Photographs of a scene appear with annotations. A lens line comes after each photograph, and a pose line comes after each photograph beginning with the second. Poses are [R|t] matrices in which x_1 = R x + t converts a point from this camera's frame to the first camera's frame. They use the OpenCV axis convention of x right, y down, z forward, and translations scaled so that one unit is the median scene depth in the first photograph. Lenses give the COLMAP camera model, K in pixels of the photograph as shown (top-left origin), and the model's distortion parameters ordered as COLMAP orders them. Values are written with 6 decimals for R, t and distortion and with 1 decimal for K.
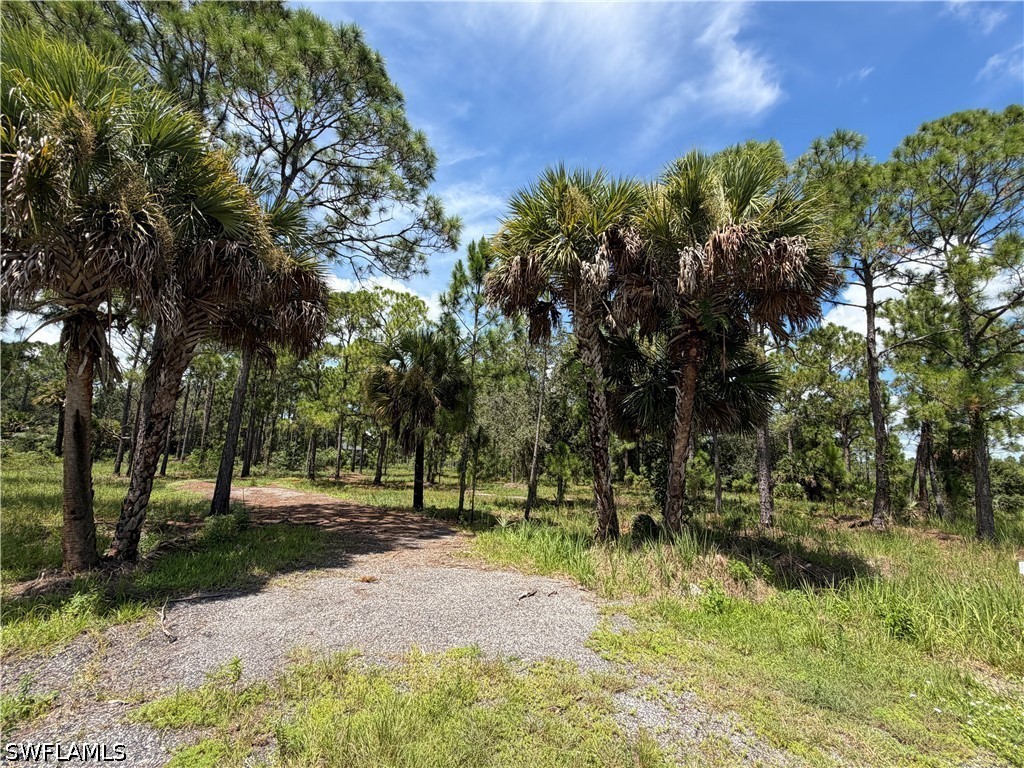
lens RADIAL K [[464.0, 0, 511.1], [0, 464.0, 385.1], [0, 0, 1]] dist [0.000161, 0.000059]
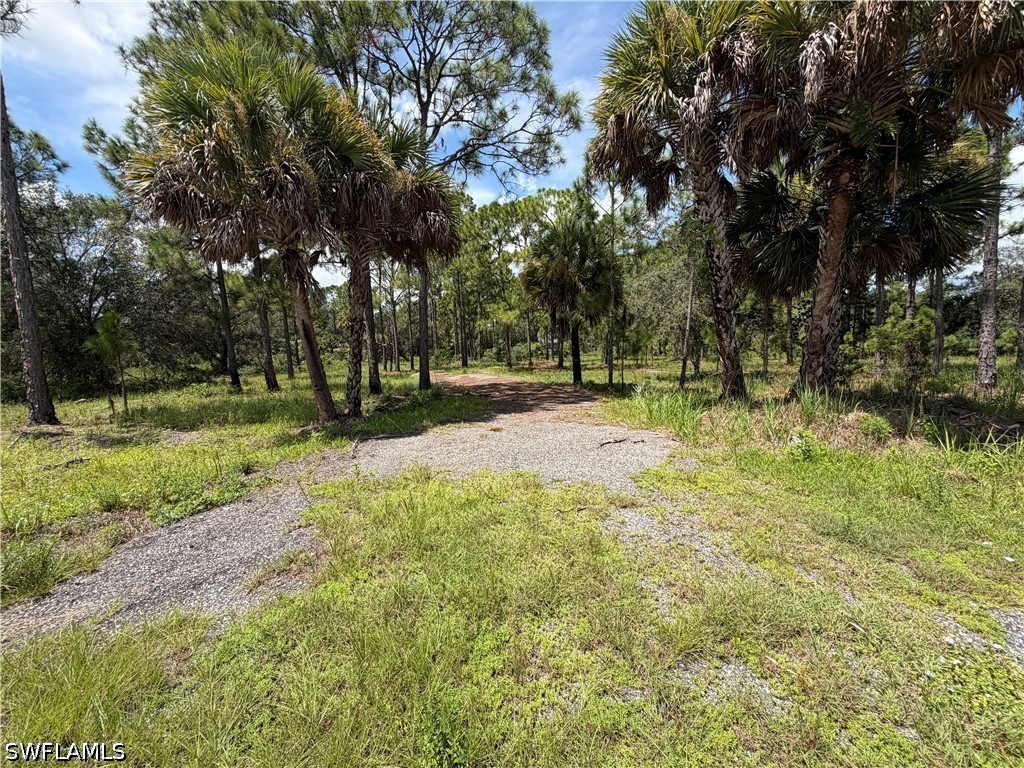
lens RADIAL K [[415.8, 0, 510.2], [0, 415.8, 385.2], [0, 0, 1]] dist [-0.000050, -0.000232]
pose [[0.904287, -0.035461, -0.425450, 0.134289], [0.138424, 0.967062, 0.213614, 0.037180], [0.403861, -0.252060, 0.879410, 0.022138]]
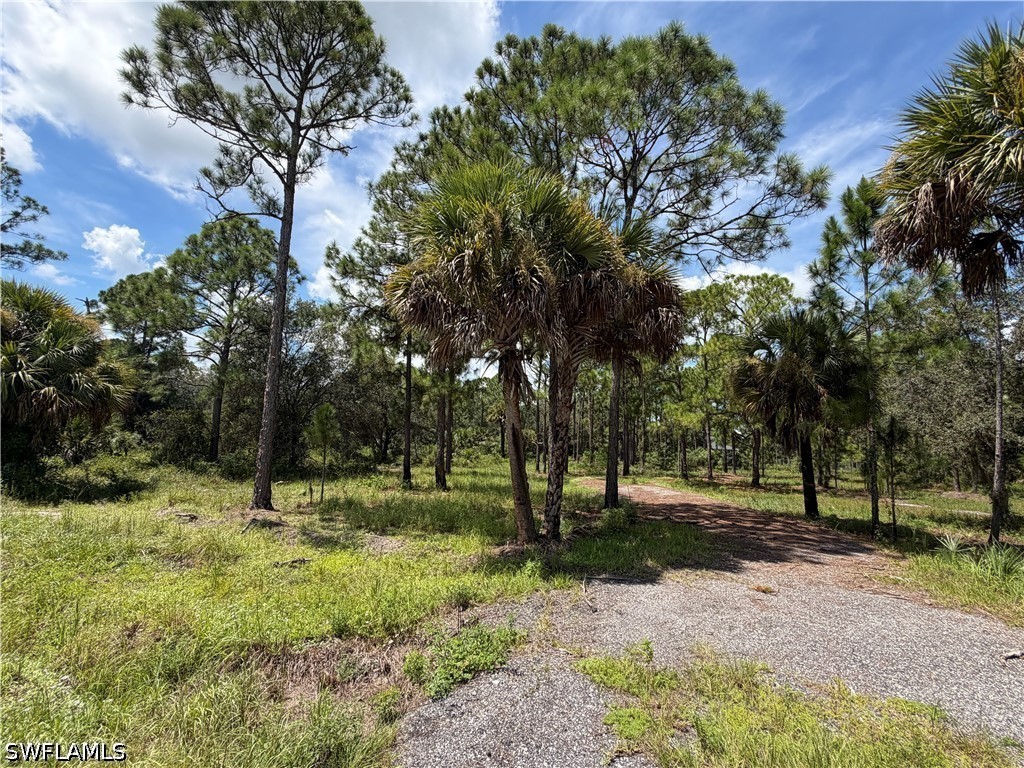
lens RADIAL K [[464.0, 0, 511.1], [0, 464.0, 385.1], [0, 0, 1]] dist [0.000161, 0.000059]
pose [[0.731852, -0.109279, -0.672645, -0.006537], [0.108986, 0.993123, -0.042765, -0.000486], [0.672692, -0.042011, 0.738729, -0.002102]]
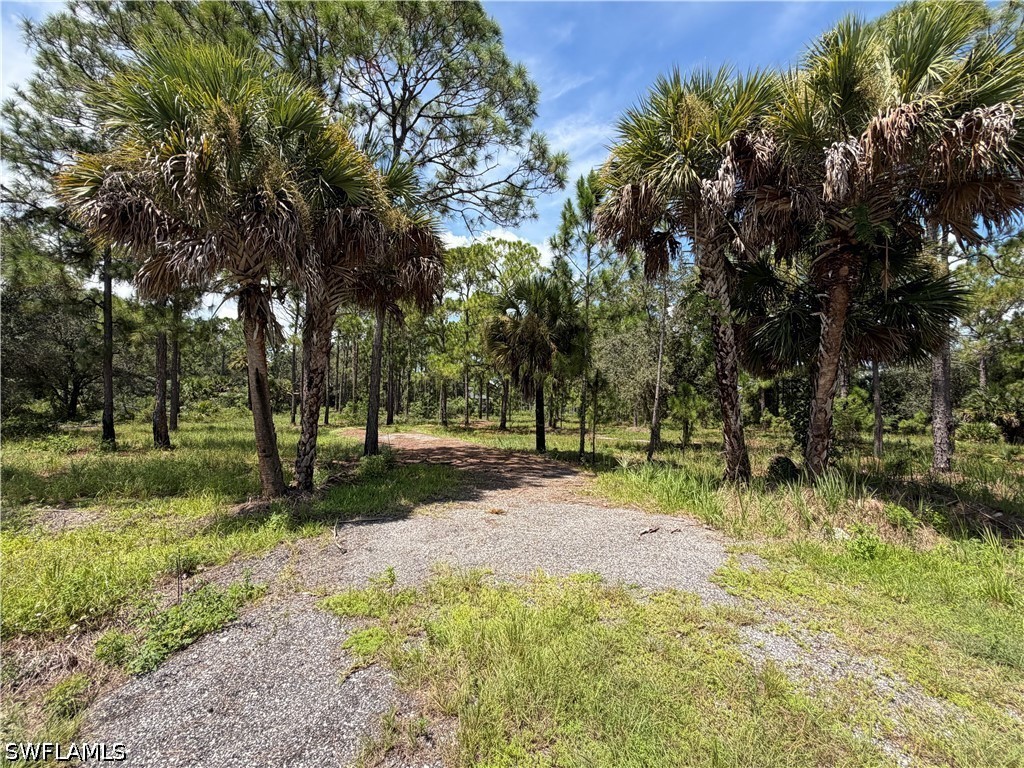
lens RADIAL K [[464.0, 0, 511.1], [0, 464.0, 385.1], [0, 0, 1]] dist [0.000161, 0.000059]
pose [[0.966531, -0.035936, -0.254020, 0.006843], [0.064682, 0.992289, 0.105733, 0.006904], [0.248262, -0.118625, 0.961402, -0.002013]]
